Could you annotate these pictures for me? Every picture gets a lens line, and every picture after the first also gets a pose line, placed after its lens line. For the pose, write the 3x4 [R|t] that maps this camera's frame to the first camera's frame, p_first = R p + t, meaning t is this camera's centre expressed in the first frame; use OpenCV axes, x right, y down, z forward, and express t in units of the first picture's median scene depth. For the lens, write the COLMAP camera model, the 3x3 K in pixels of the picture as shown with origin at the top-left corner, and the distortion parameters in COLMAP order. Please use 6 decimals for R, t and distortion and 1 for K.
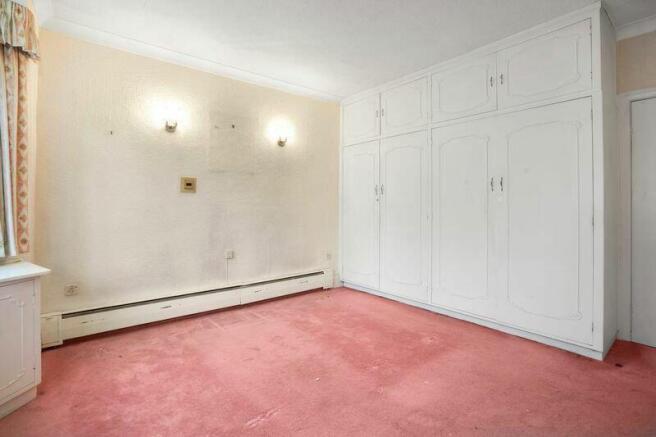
lens RADIAL K [[316.2, 0, 326.5], [0, 316.2, 210.6], [0, 0, 1]] dist [-0.001690, 0.000081]
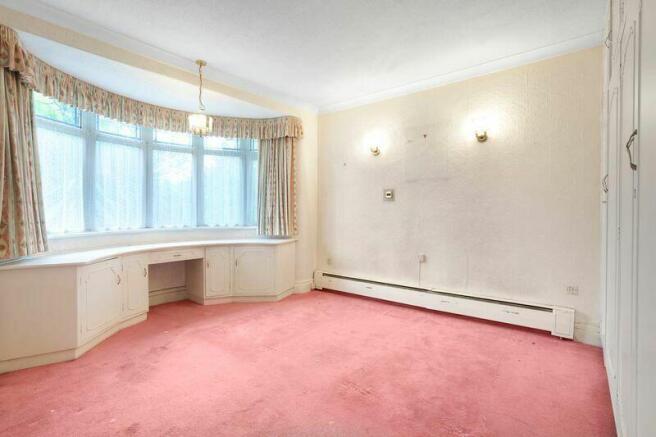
lens RADIAL K [[313.9, 0, 328.0], [0, 313.9, 218.5], [0, 0, 1]] dist [-0.000518, 0.000050]
pose [[0.212535, 0.014084, -0.977052, 0.698459], [-0.016814, 0.999801, 0.010755, 0.000713], [0.977009, 0.014142, 0.212730, 0.504279]]
